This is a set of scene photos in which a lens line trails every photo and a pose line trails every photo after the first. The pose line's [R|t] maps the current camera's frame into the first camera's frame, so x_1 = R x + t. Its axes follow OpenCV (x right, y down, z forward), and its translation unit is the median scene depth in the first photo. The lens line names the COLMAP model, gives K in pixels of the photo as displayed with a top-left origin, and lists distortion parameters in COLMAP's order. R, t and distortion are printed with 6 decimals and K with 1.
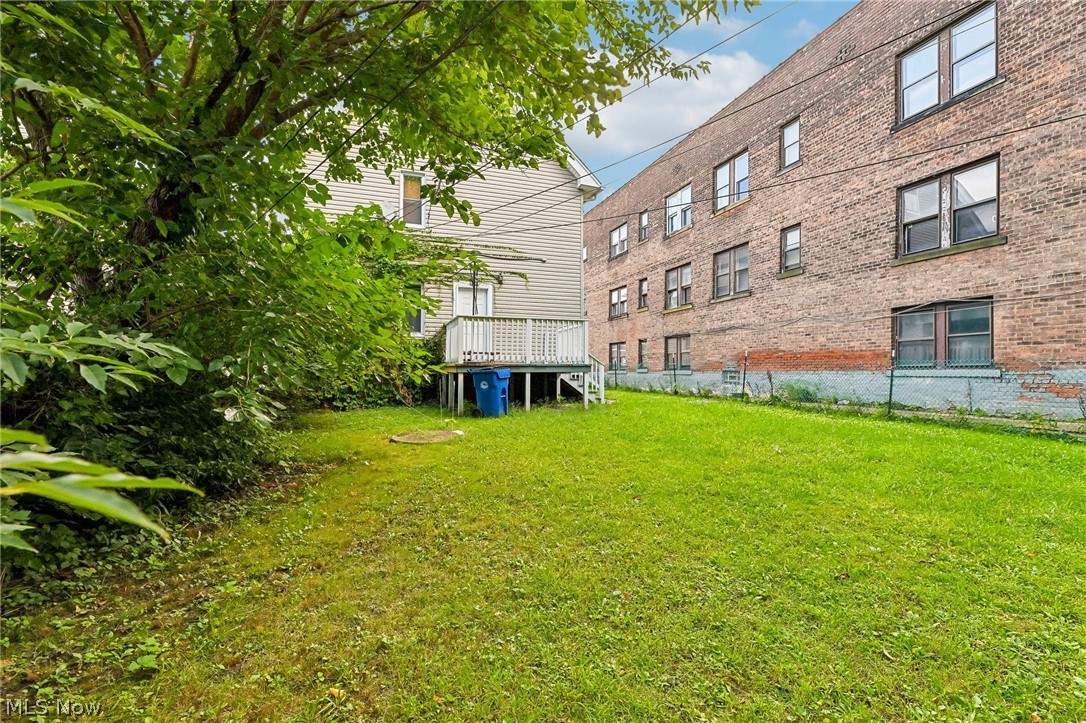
lens RADIAL K [[483.6, 0, 548.7], [0, 483.6, 366.0], [0, 0, 1]] dist [0.000975, -0.002306]
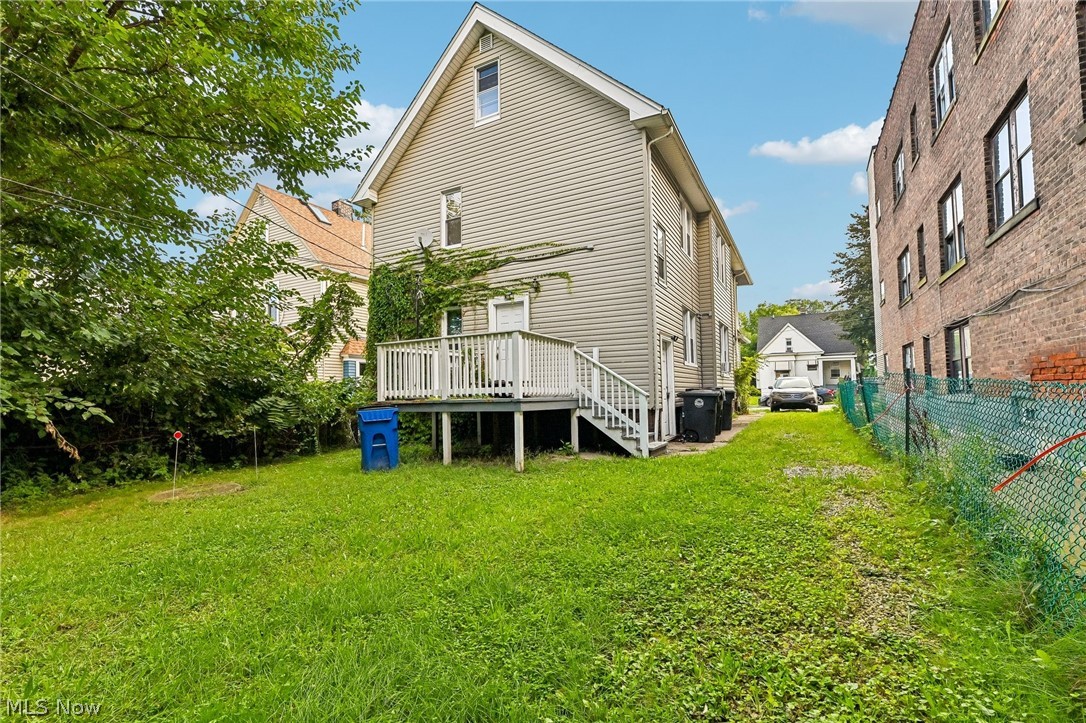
lens RADIAL K [[483.6, 0, 542.2], [0, 483.6, 366.6], [0, 0, 1]] dist [0.000975, -0.002306]
pose [[0.674618, -0.059245, -0.735786, 0.465133], [0.031896, 0.998183, -0.051129, -0.009986], [0.737478, 0.011024, 0.675281, 0.478116]]
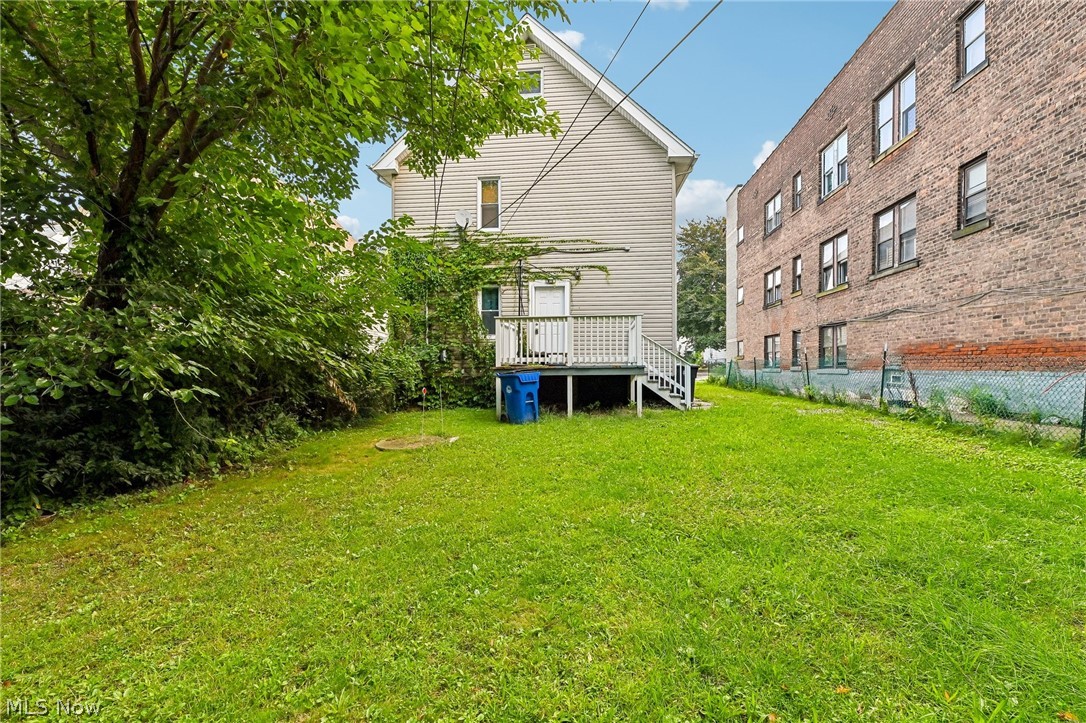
lens RADIAL K [[483.6, 0, 543.1], [0, 483.6, 367.9], [0, 0, 1]] dist [0.000975, -0.002306]
pose [[0.906355, -0.007774, -0.422445, 0.232476], [0.013136, 0.999866, 0.009784, -0.008247], [0.422312, -0.014416, 0.906336, 0.115330]]
